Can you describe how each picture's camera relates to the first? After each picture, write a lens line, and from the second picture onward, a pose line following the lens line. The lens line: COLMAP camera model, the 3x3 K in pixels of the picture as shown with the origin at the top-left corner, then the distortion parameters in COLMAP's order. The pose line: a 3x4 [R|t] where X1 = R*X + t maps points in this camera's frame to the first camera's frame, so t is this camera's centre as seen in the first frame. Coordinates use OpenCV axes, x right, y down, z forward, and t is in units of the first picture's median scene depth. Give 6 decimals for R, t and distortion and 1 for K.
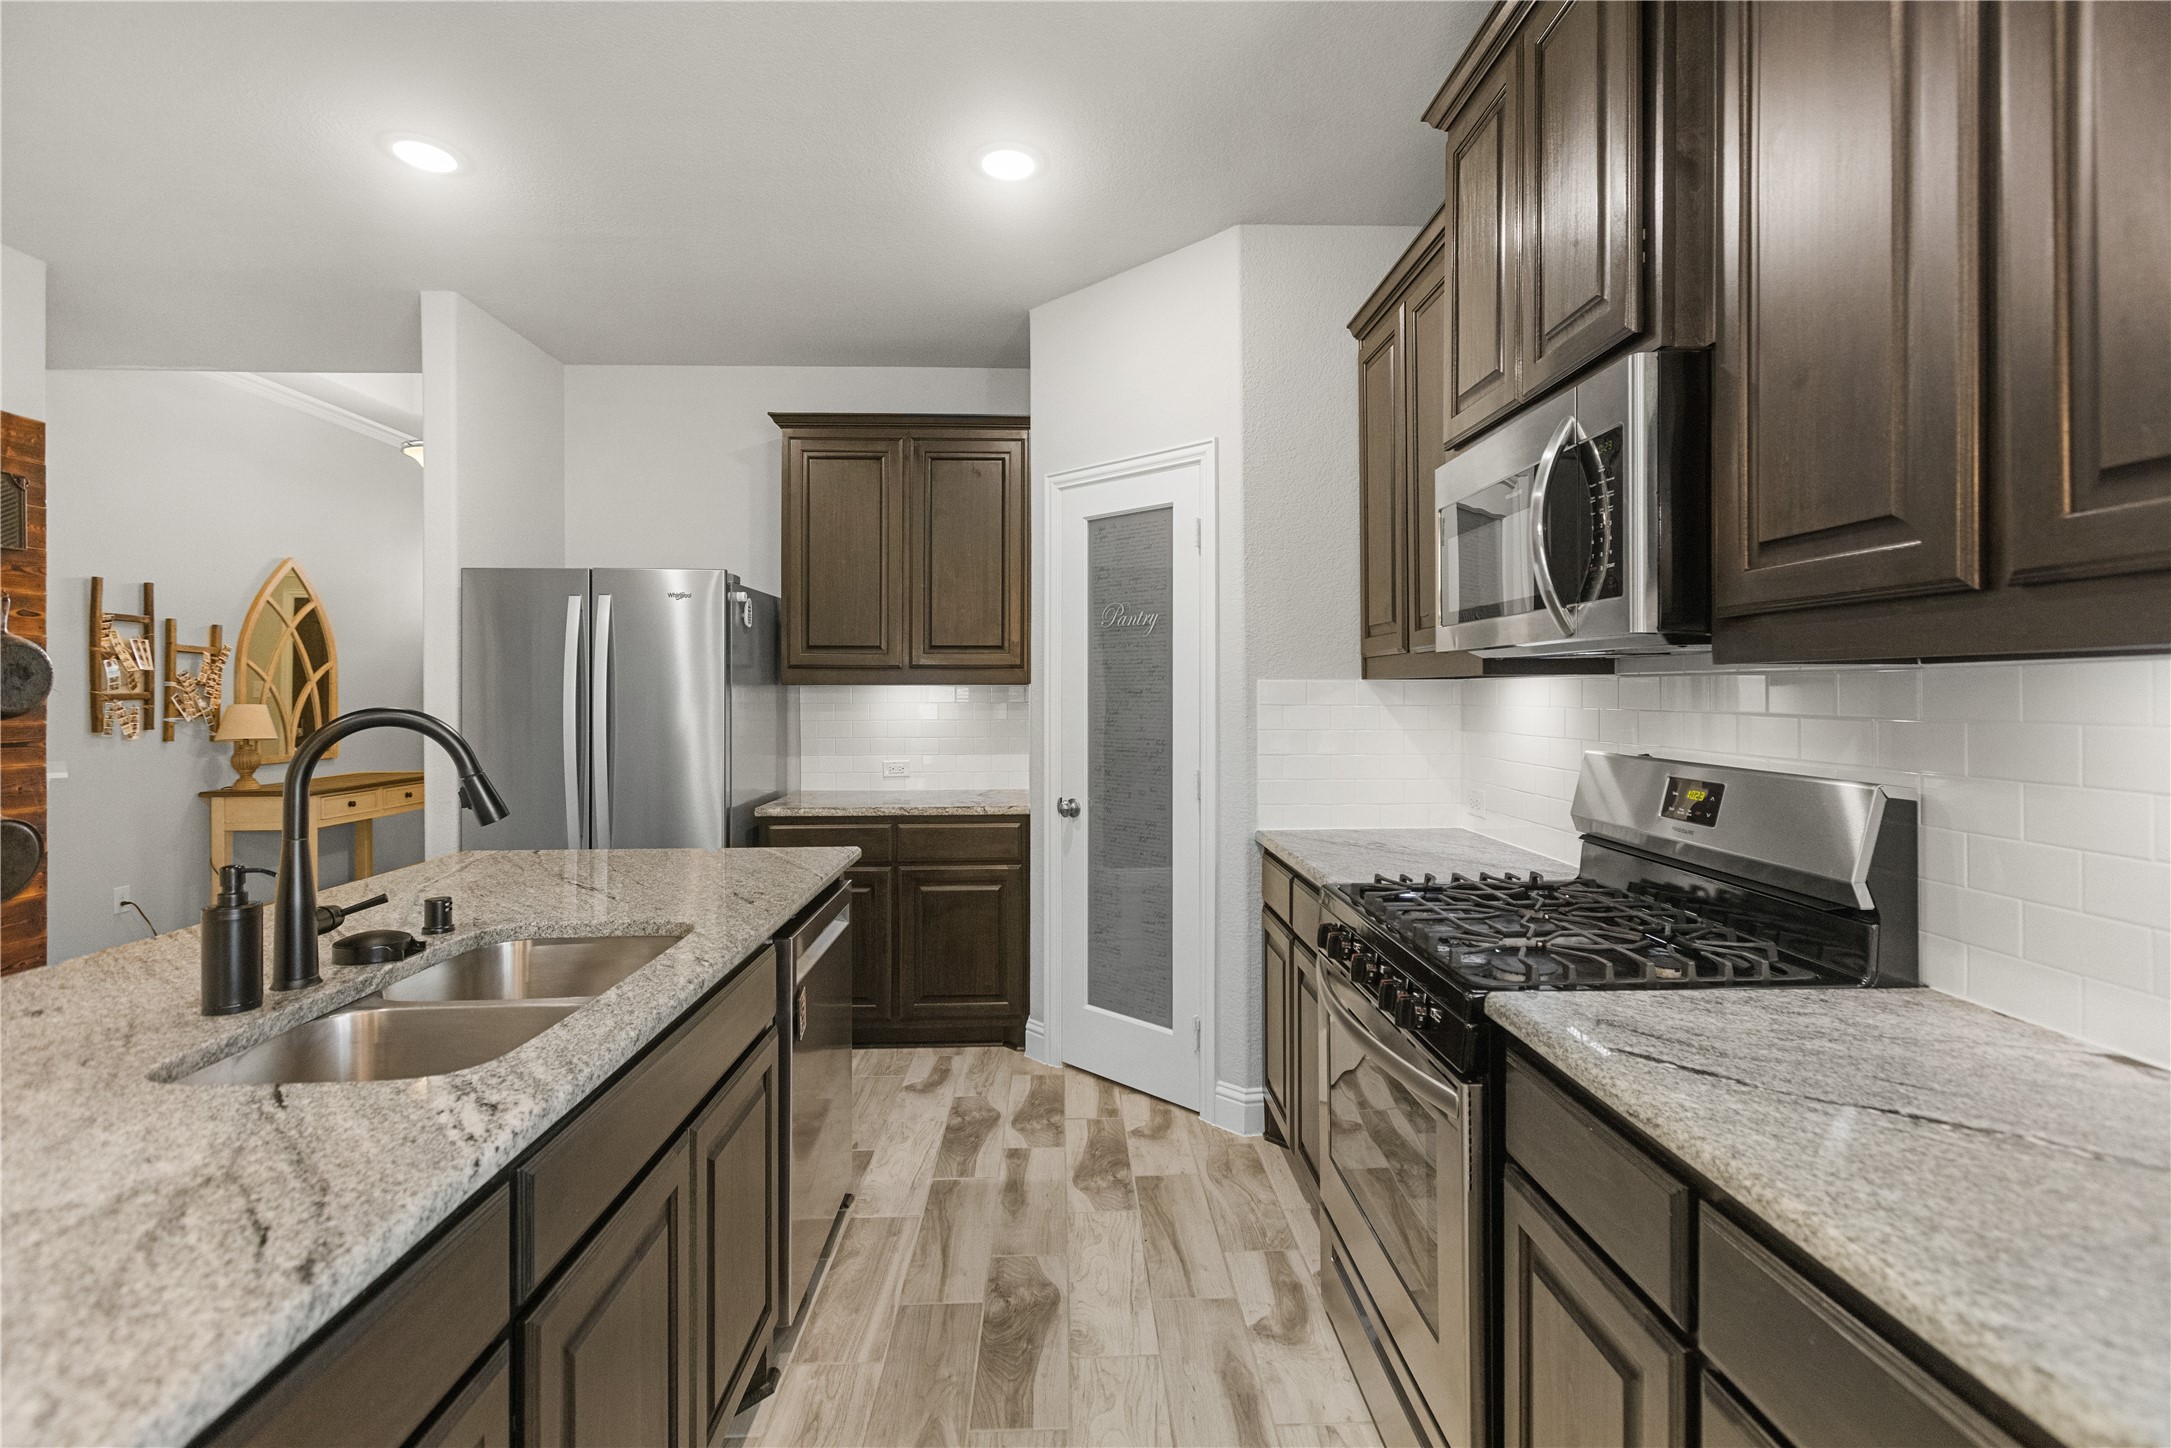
lens RADIAL K [[989.1, 0, 1084.5], [0, 989.1, 715.7], [0, 0, 1]] dist [0.001386, 0.000583]
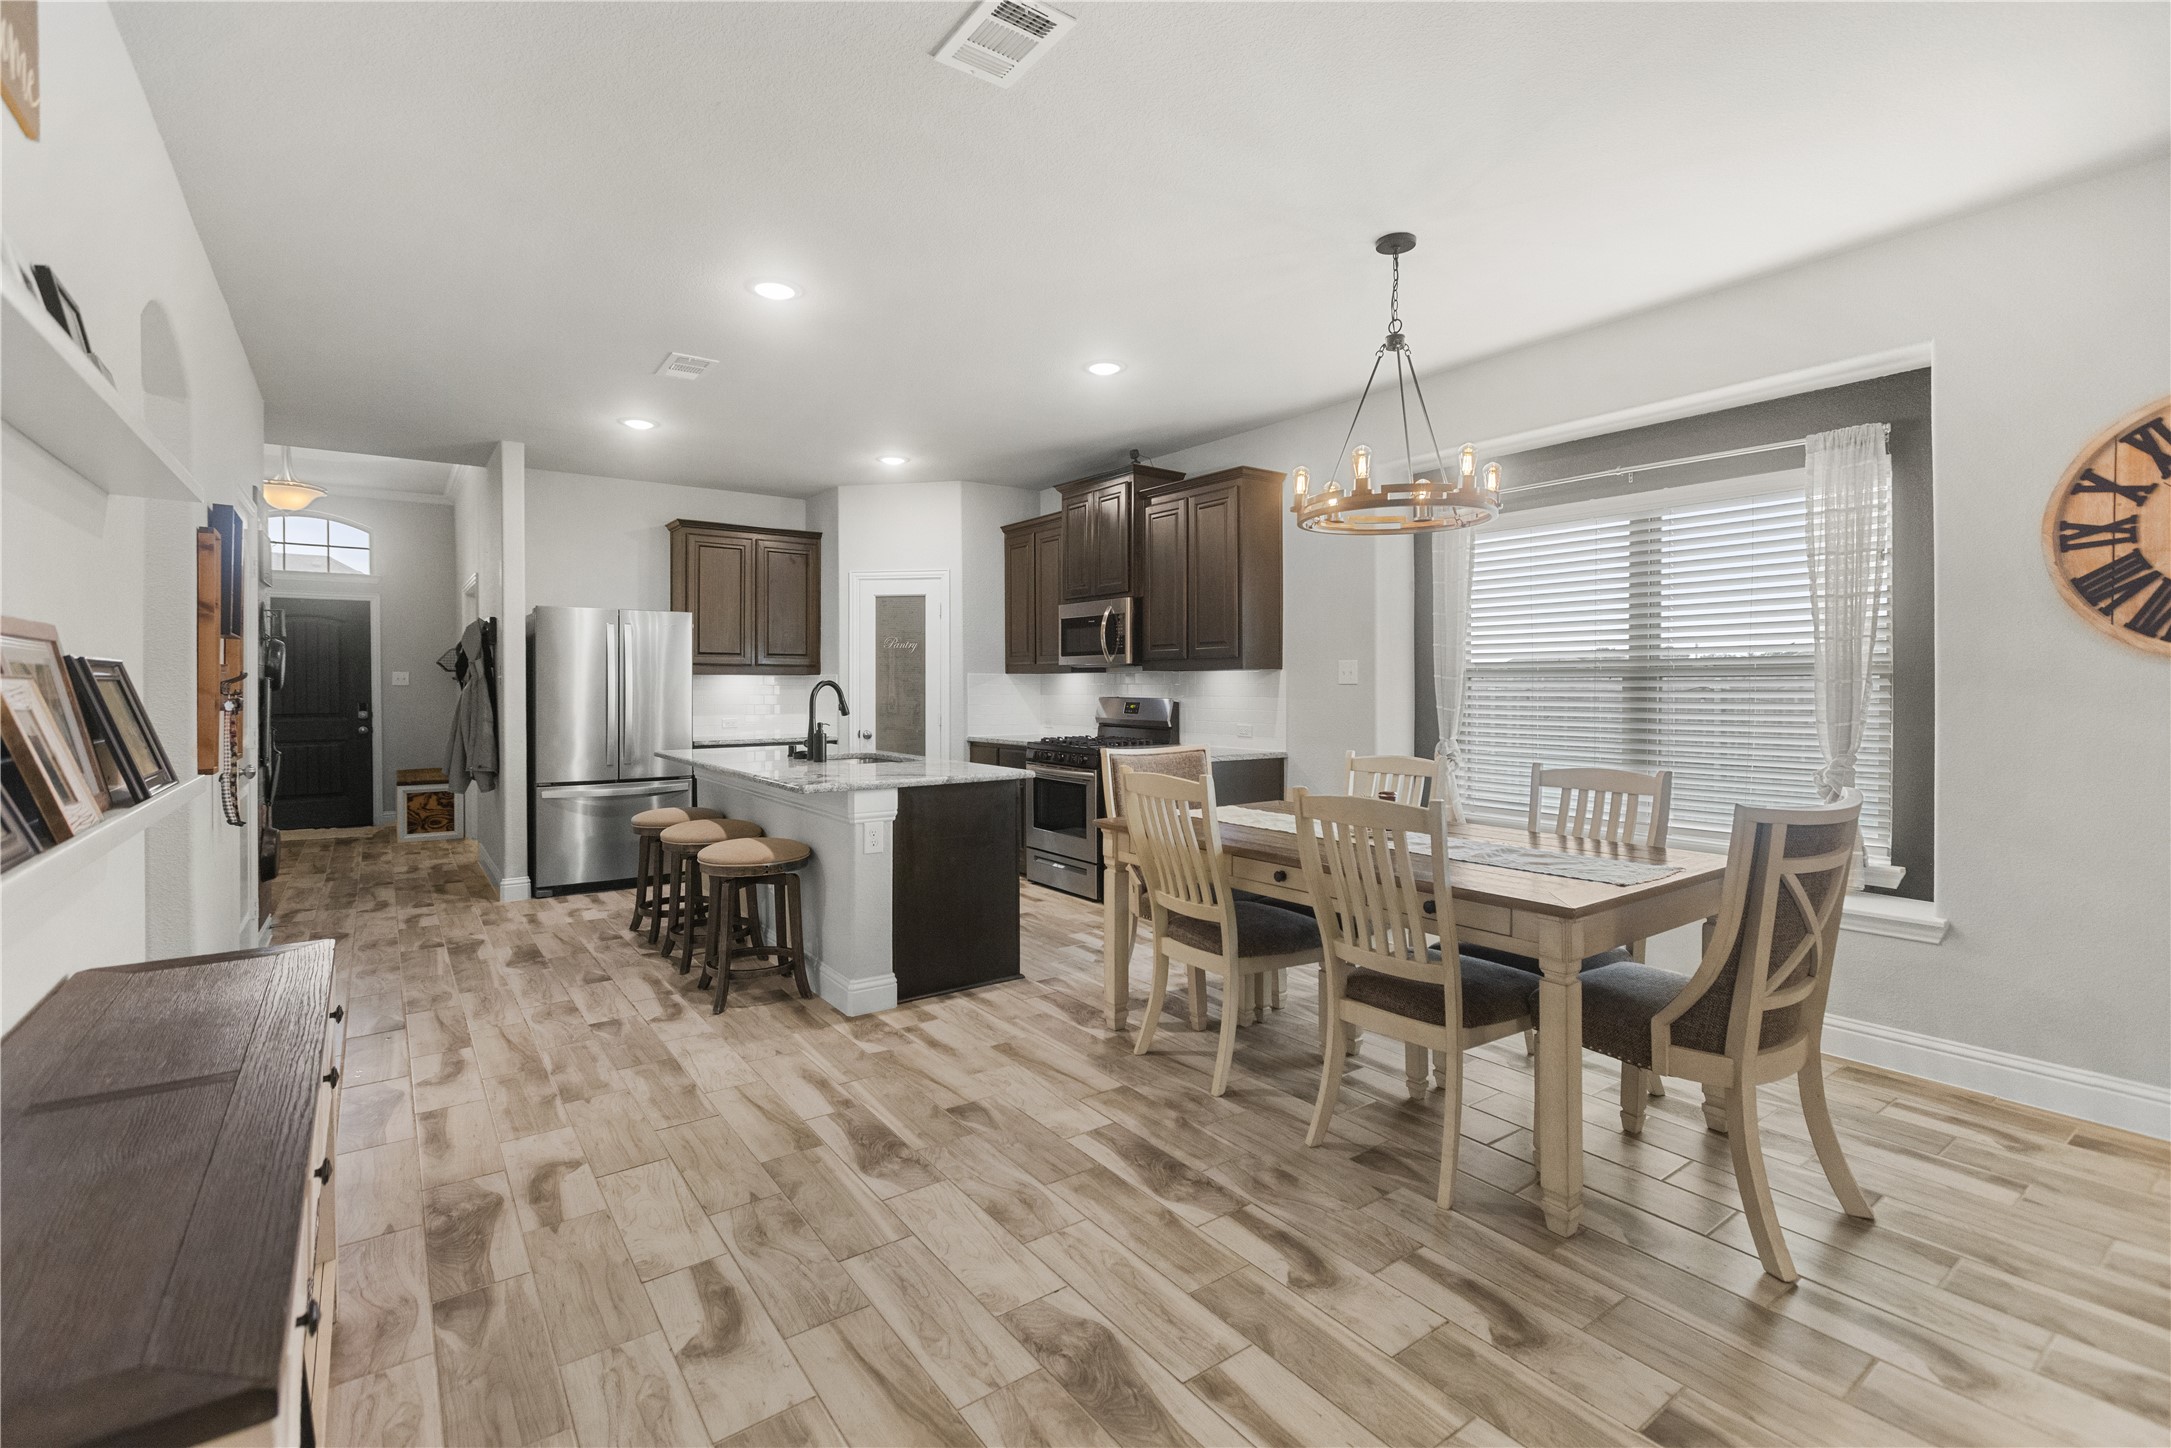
lens RADIAL K [[989.1, 0, 1099.7], [0, 989.1, 701.3], [0, 0, 1]] dist [0.001386, 0.000583]
pose [[0.828994, -0.006504, 0.559219, -0.898402], [0.012870, 0.999889, -0.007449, 0.052141], [-0.559109, 0.013372, 0.828986, -1.151838]]
